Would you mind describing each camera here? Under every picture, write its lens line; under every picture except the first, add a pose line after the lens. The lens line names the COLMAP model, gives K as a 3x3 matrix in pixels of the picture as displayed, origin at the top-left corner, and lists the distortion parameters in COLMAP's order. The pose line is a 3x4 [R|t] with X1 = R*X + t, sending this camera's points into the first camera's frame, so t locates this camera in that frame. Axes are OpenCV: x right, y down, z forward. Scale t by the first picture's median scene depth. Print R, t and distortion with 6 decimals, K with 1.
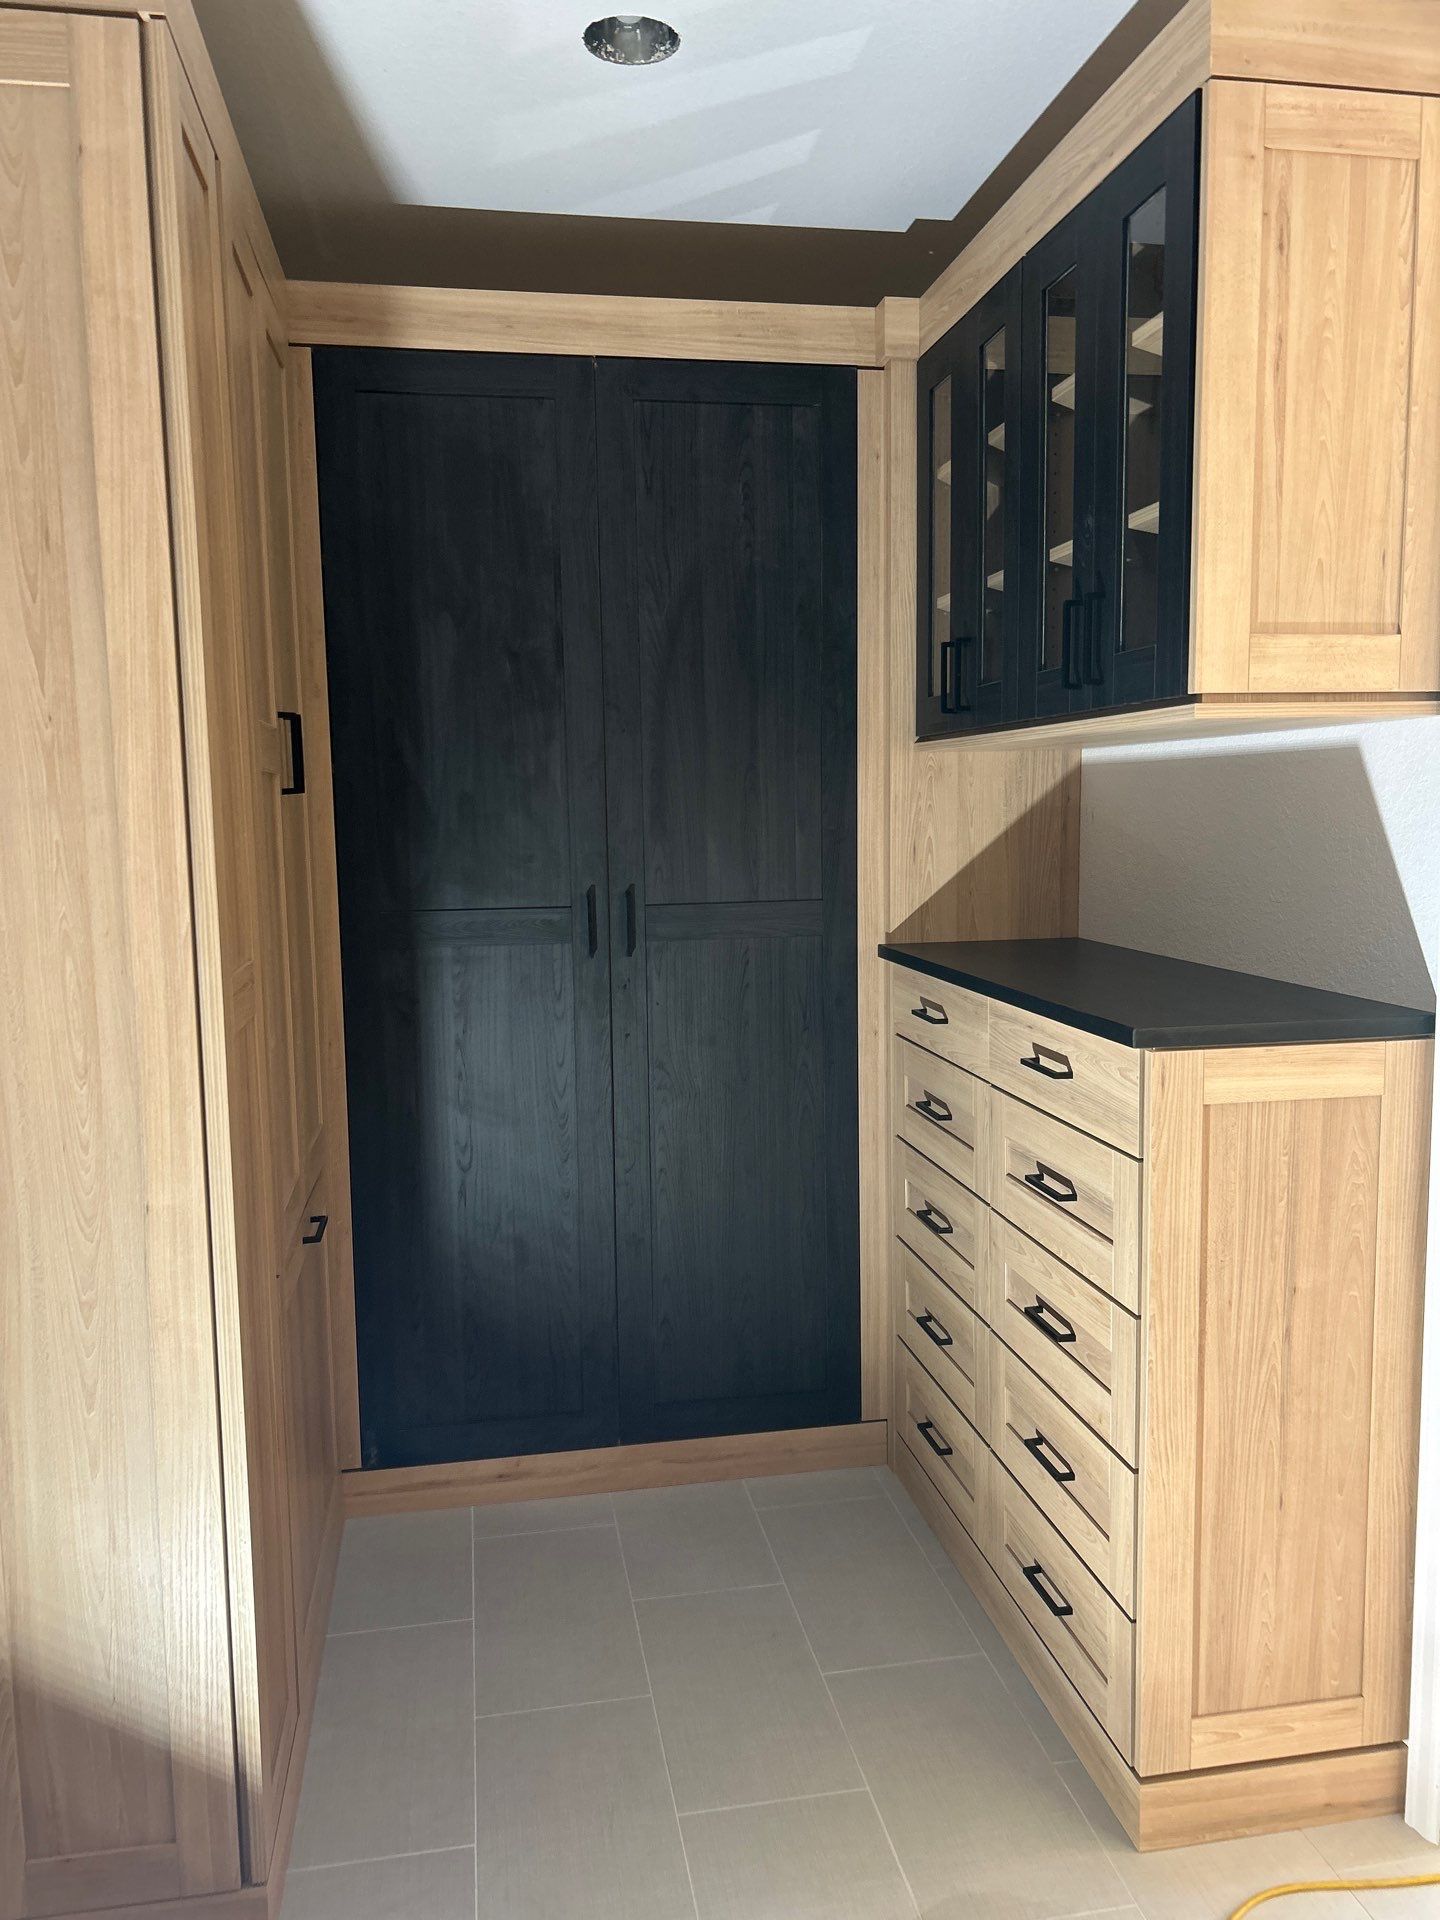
lens RADIAL K [[1437.7, 0, 721.8], [0, 1437.7, 952.8], [0, 0, 1]] dist [0.050312, -0.057963]
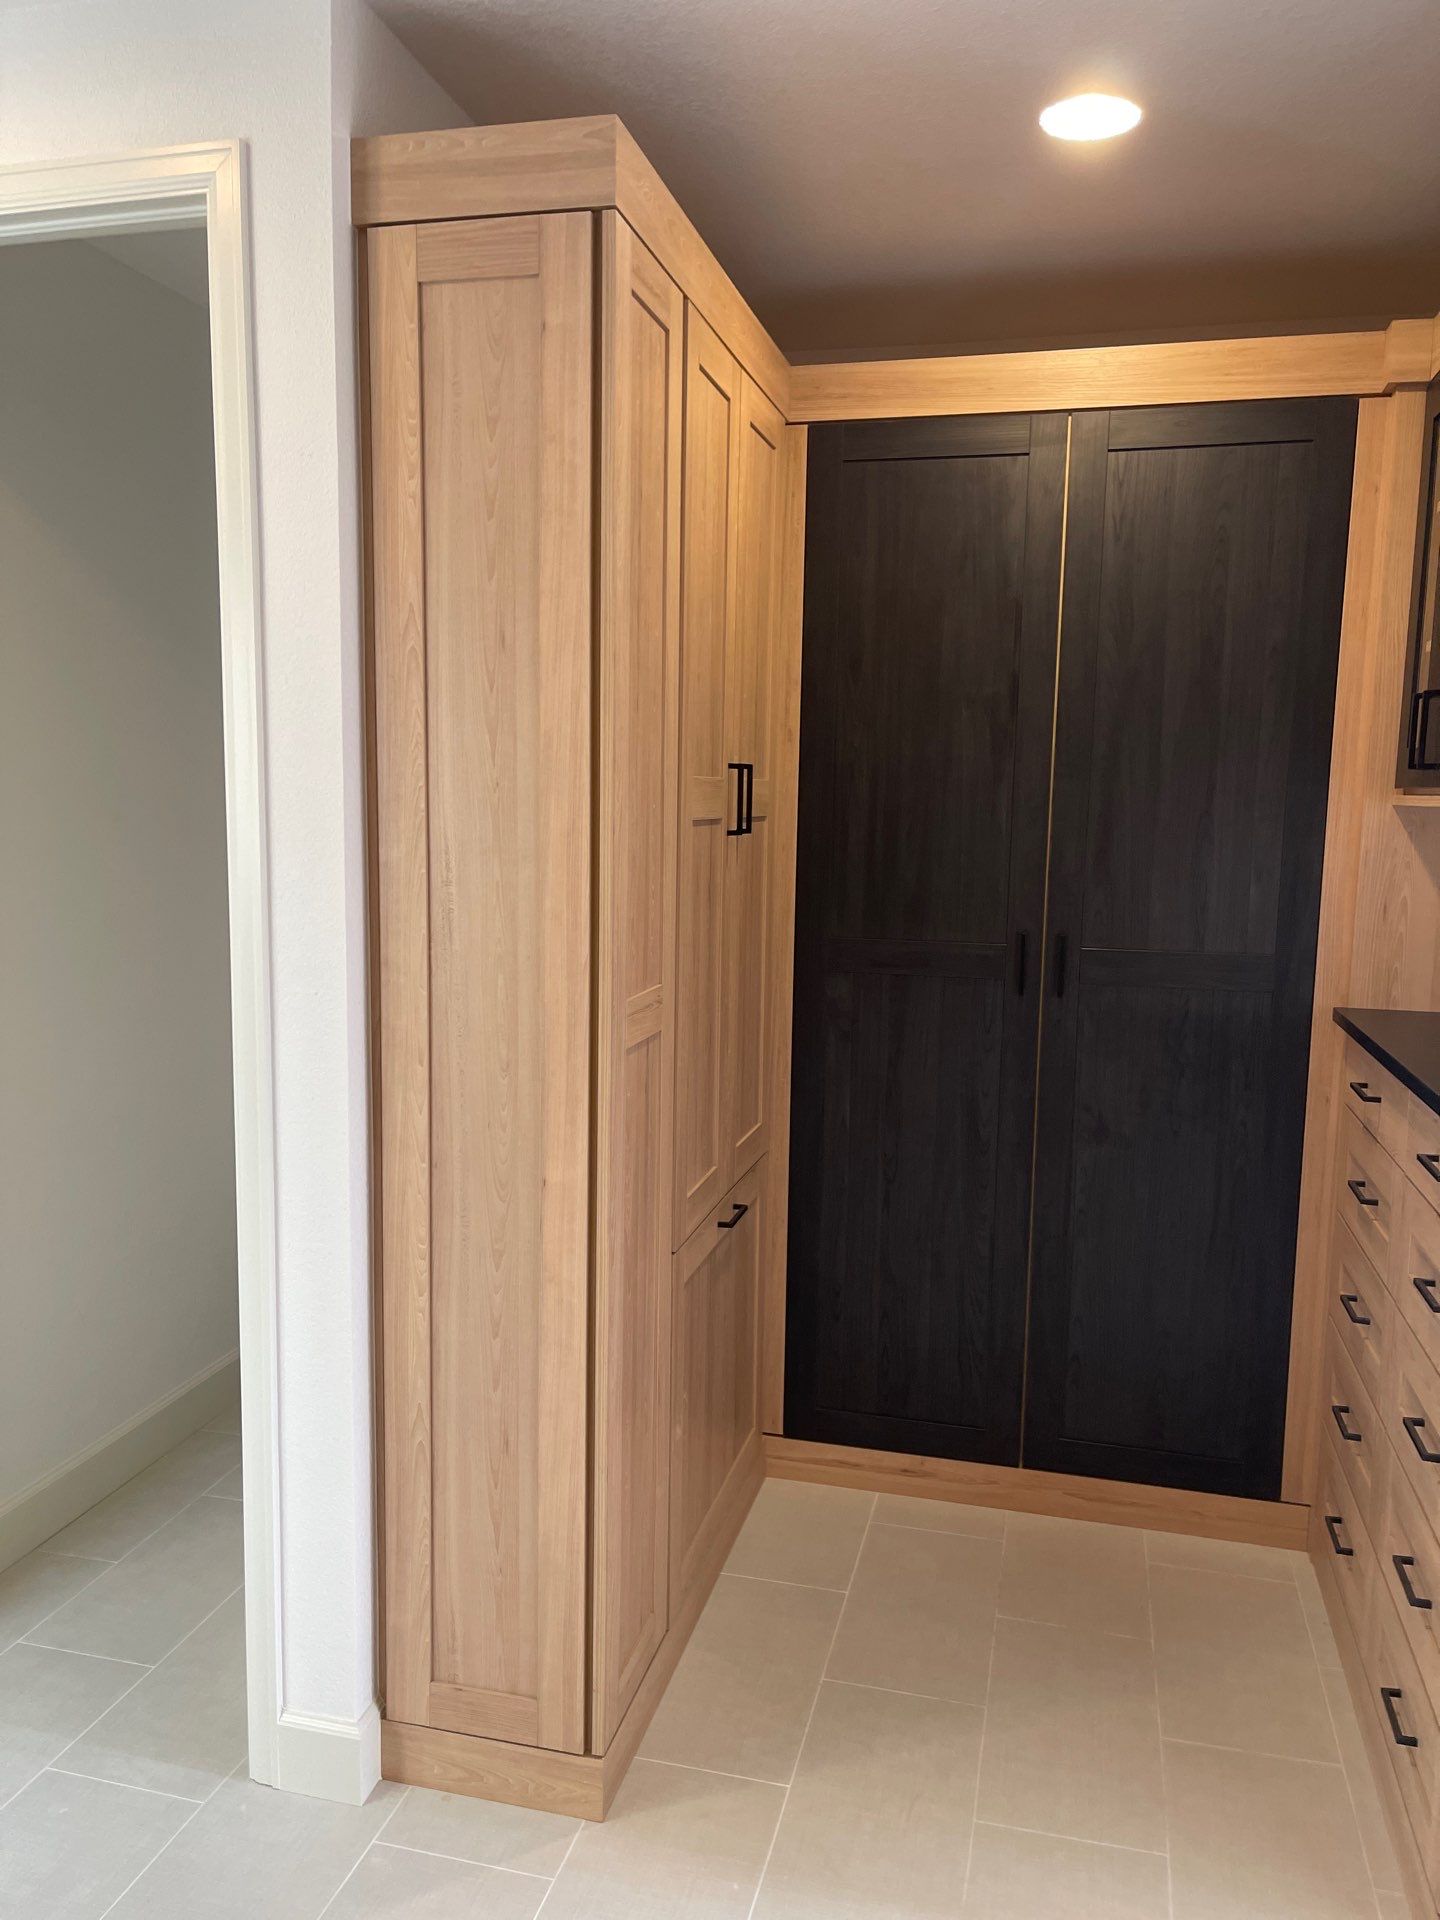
lens RADIAL K [[1437.7, 0, 715.9], [0, 1437.7, 965.0], [0, 0, 1]] dist [0.050312, -0.057963]
pose [[0.910078, 0.080666, -0.406512, 0.140974], [-0.075242, 0.996734, 0.029338, -0.035154], [0.407551, 0.003887, 0.913174, -0.036859]]
